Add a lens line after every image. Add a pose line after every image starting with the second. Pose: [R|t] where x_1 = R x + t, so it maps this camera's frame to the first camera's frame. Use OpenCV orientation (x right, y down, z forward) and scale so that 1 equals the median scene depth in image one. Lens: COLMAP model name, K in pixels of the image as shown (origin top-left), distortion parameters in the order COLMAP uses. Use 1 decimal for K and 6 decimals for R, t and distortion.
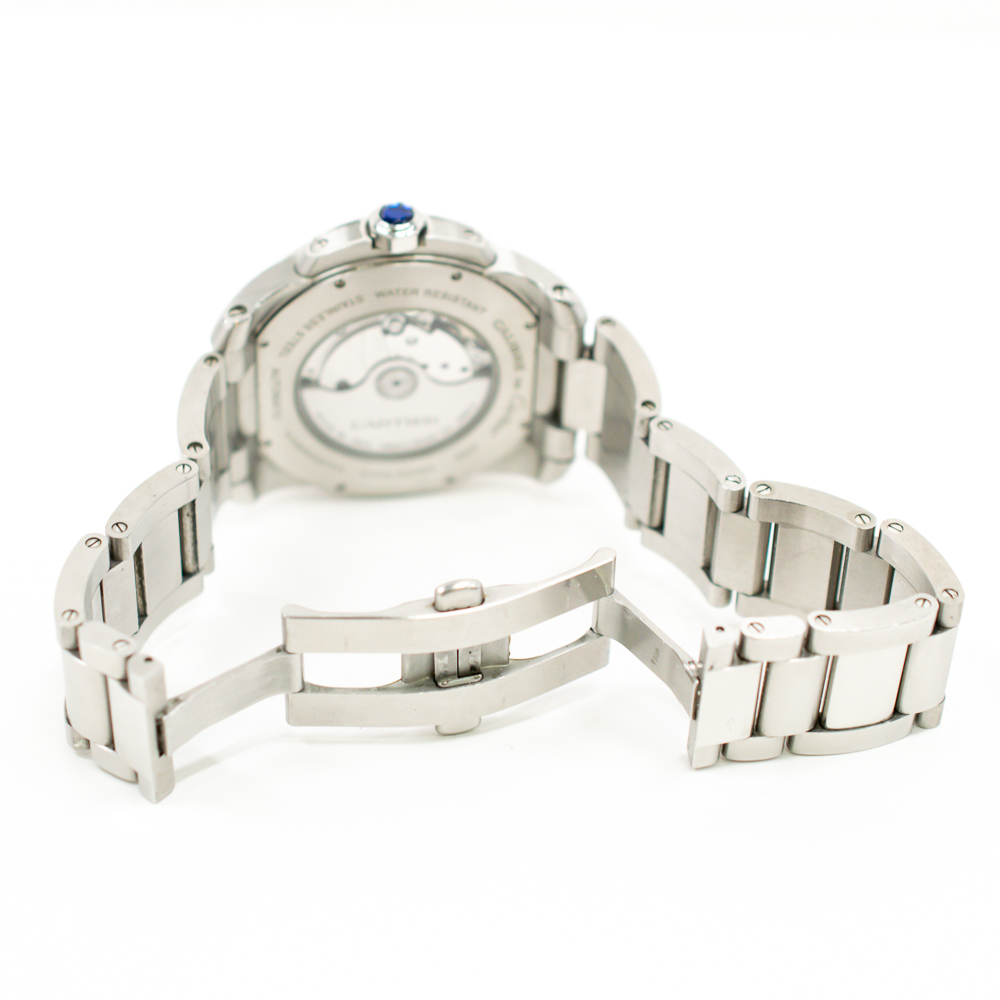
lens RADIAL K [[3122.9, 0, 500.0], [0, 3122.9, 500.0], [0, 0, 1]] dist [-0.139090, -0.734220]
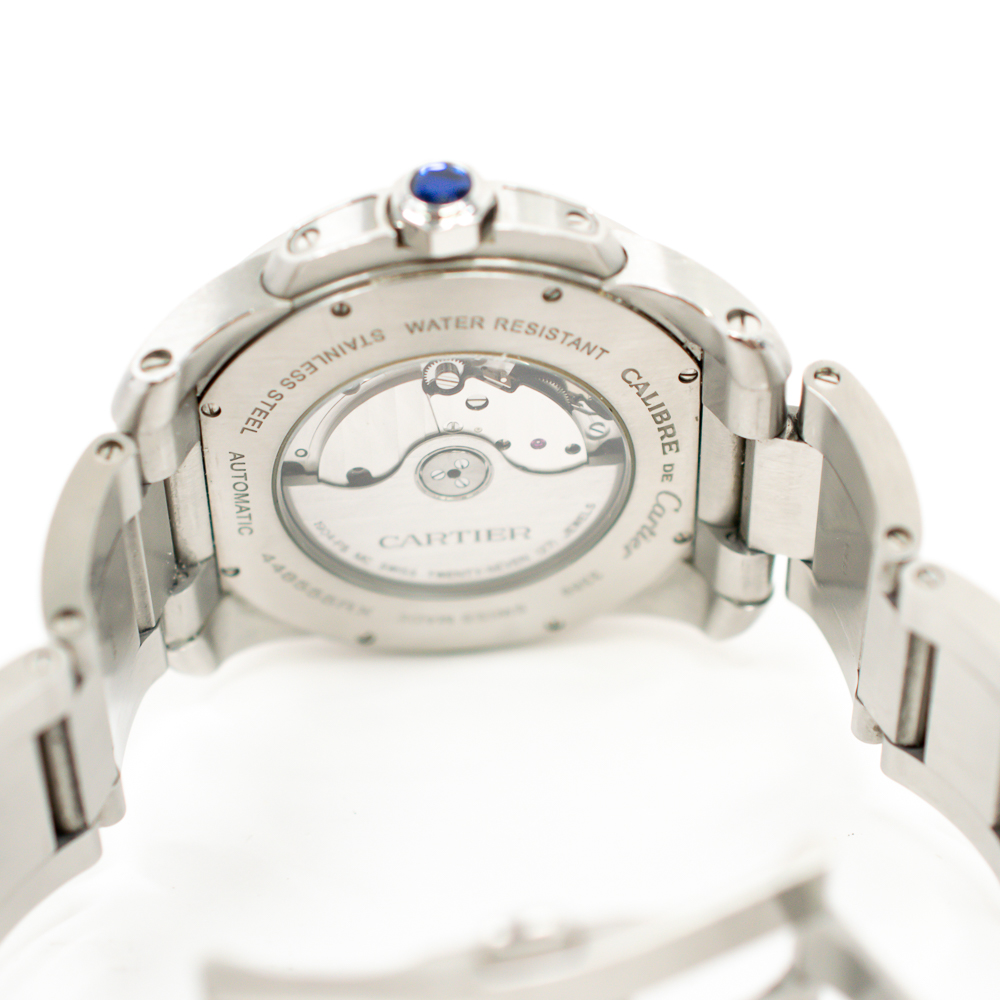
lens RADIAL K [[3122.9, 0, 500.0], [0, 3122.9, 500.0], [0, 0, 1]] dist [-0.139090, -0.734220]
pose [[0.996863, 0.006855, -0.078844, 0.020444], [-0.002136, 0.998210, 0.059772, -0.067665], [0.079112, -0.059416, 0.995093, 0.441661]]
